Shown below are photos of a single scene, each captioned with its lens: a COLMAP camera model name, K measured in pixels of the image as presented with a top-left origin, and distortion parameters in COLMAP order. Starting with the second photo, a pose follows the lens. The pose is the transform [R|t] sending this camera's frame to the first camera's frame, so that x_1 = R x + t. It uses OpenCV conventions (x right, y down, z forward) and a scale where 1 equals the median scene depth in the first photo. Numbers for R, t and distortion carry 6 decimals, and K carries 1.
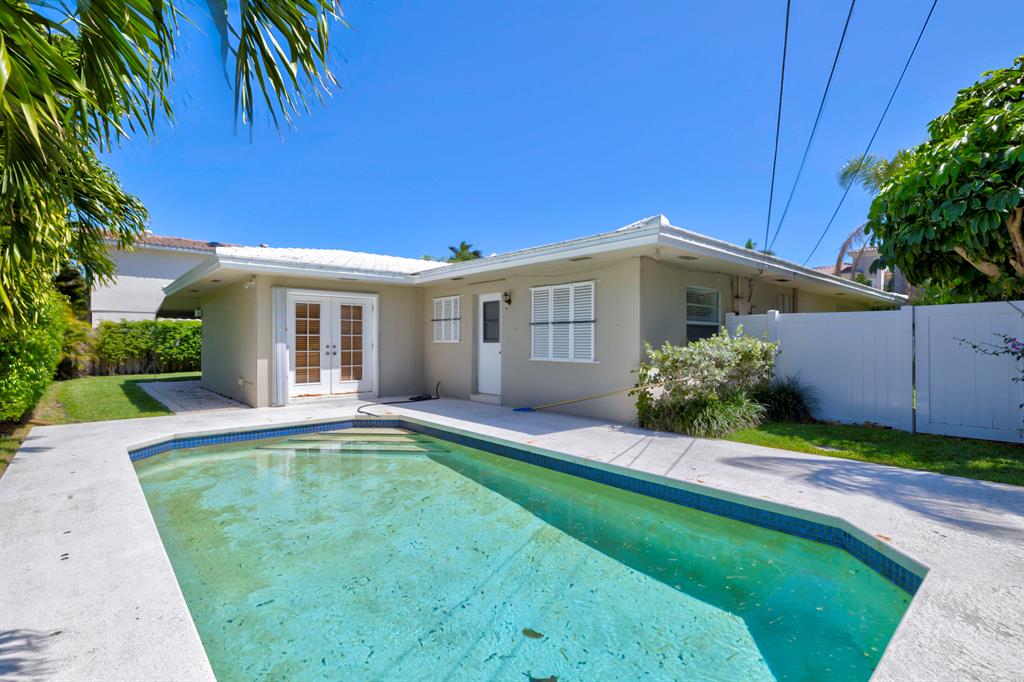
lens RADIAL K [[488.2, 0, 507.7], [0, 488.2, 336.5], [0, 0, 1]] dist [-0.011858, 0.000345]
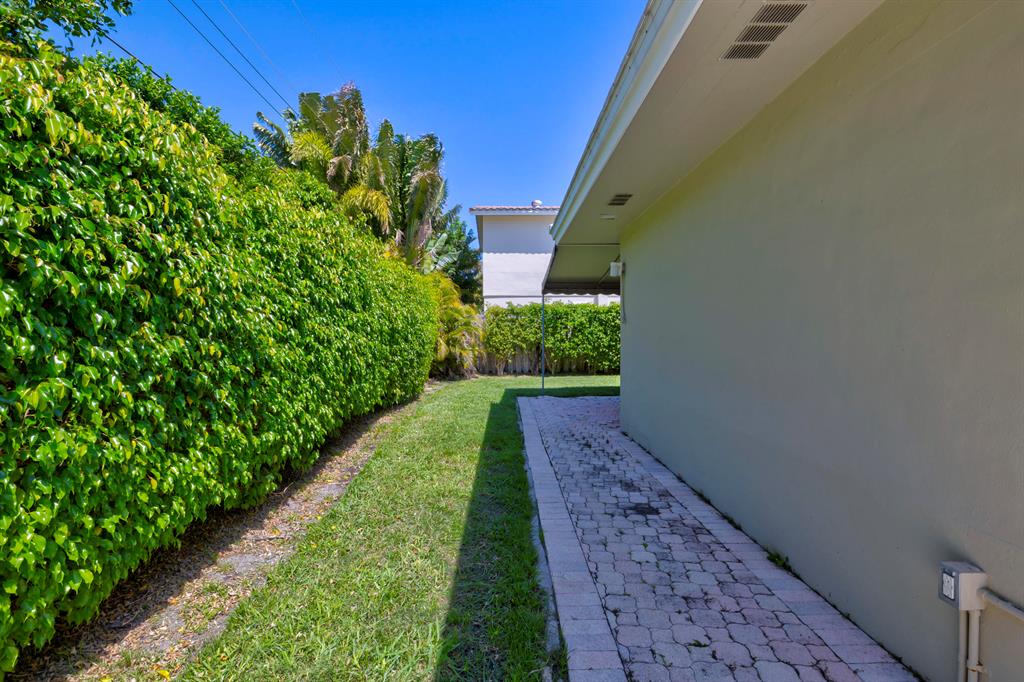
lens RADIAL K [[488.2, 0, 507.7], [0, 488.2, 336.5], [0, 0, 1]] dist [-0.011858, 0.000345]
pose [[0.755309, 0.003116, -0.655361, -0.286414], [0.010006, 0.999817, 0.016285, 0.004600], [0.655292, -0.018858, 0.755140, 0.407749]]
